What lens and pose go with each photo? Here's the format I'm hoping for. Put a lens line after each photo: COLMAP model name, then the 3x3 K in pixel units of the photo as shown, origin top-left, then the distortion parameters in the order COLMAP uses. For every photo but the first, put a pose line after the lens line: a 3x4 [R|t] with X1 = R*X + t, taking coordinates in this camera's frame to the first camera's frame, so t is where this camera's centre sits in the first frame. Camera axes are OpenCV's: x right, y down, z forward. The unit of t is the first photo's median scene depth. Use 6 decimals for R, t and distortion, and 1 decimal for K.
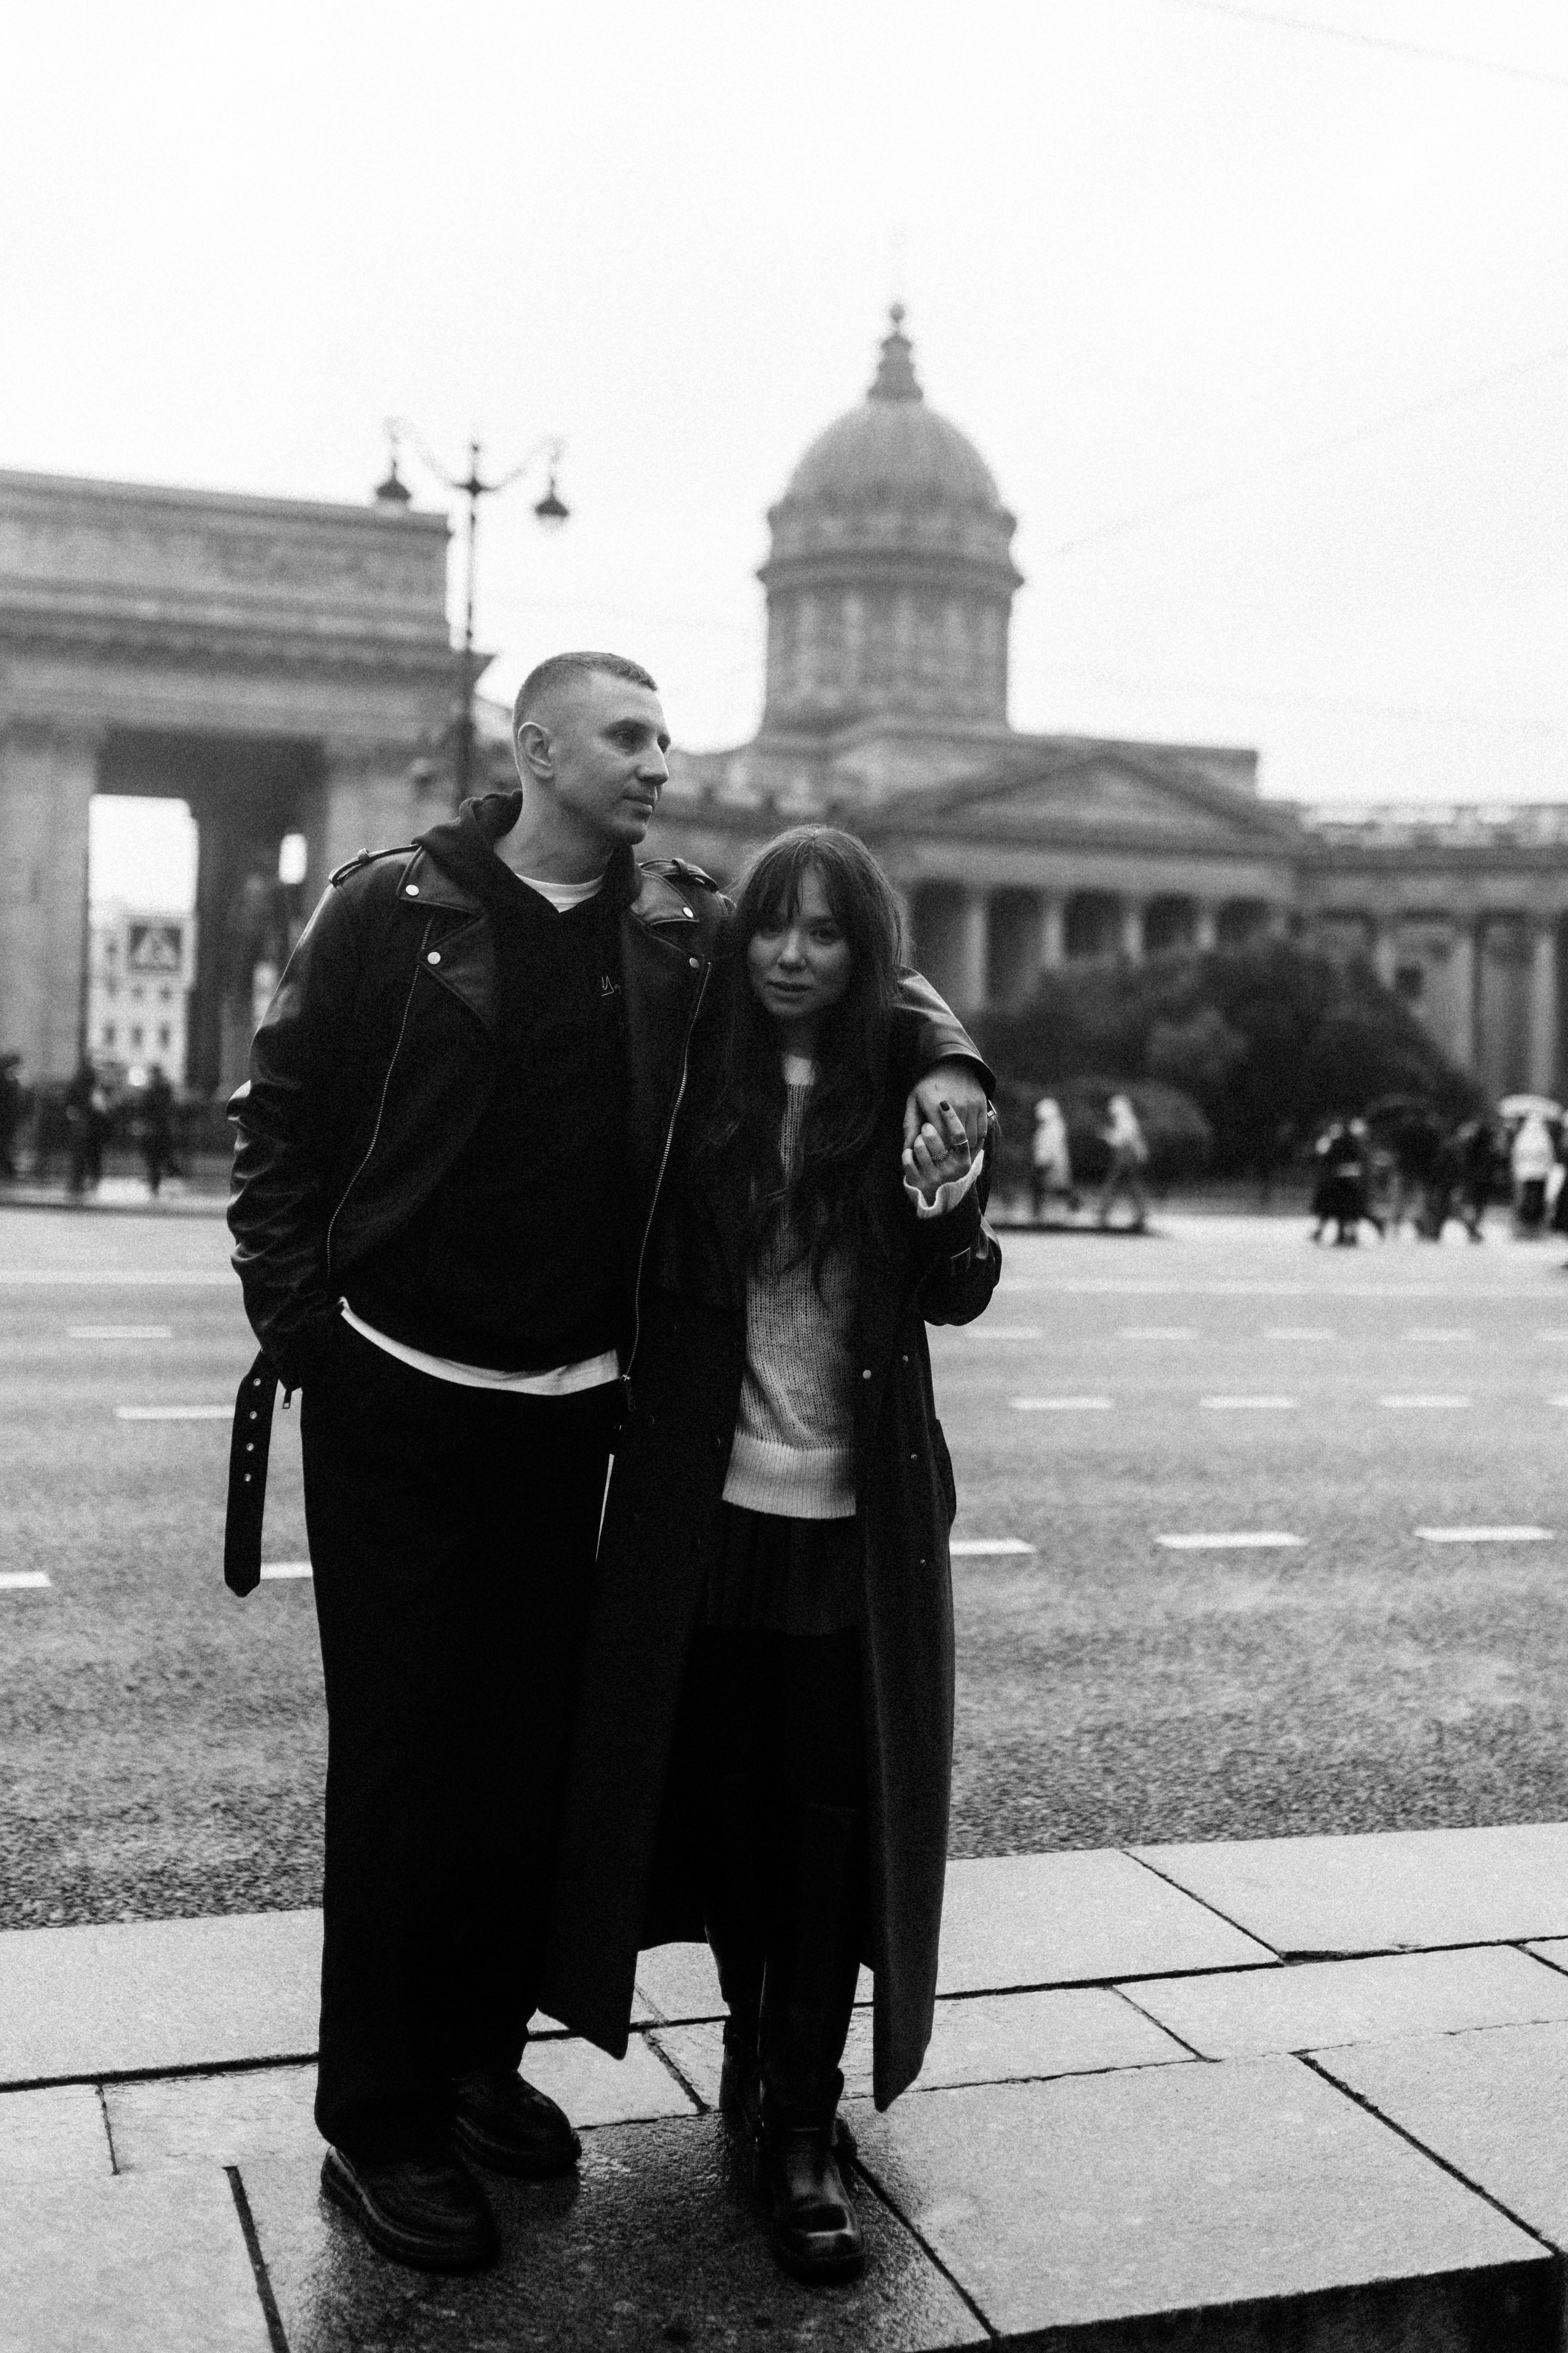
lens RADIAL K [[2411.4, 0, 780.9], [0, 2411.4, 1123.5], [0, 0, 1]] dist [0.037831, 0.009560]
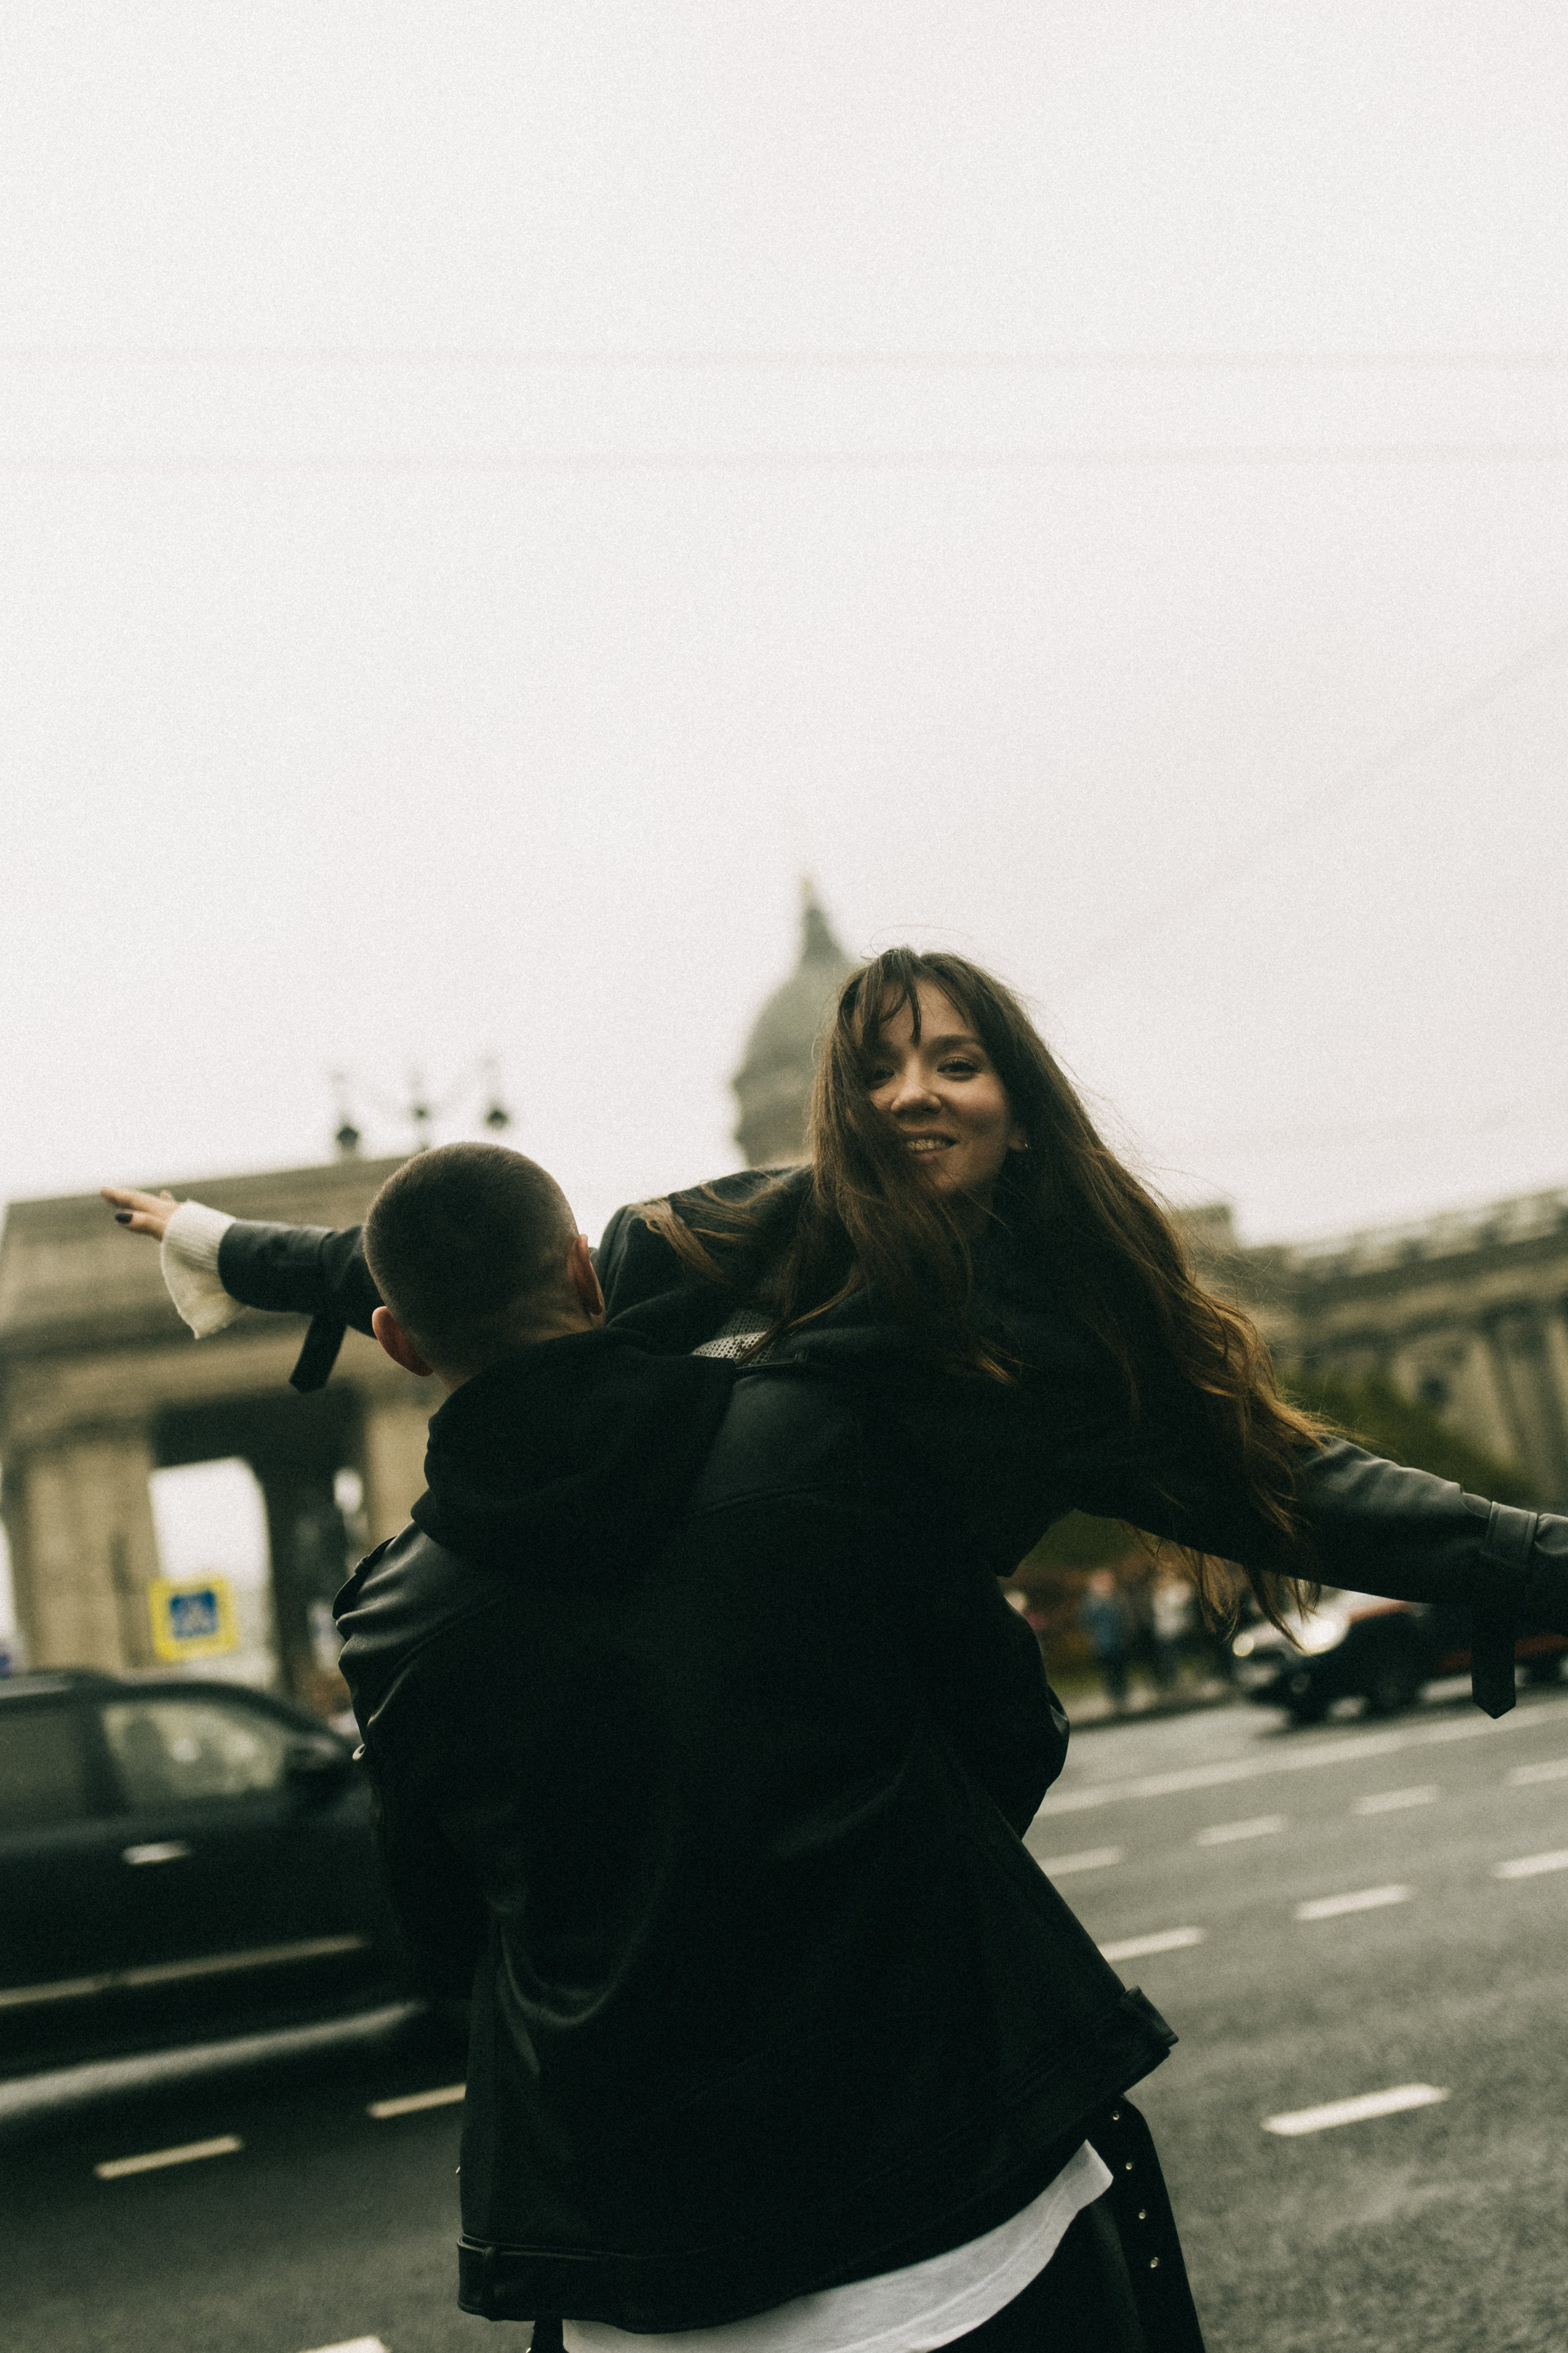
lens RADIAL K [[2177.1, 0, 778.6], [0, 2177.1, 1197.6], [0, 0, 1]] dist [0.058089, -0.082377]
pose [[0.978133, -0.207033, -0.019816, 0.072654], [0.198766, 0.958594, -0.203936, -0.010738], [0.061217, 0.195538, 0.978784, 0.195914]]
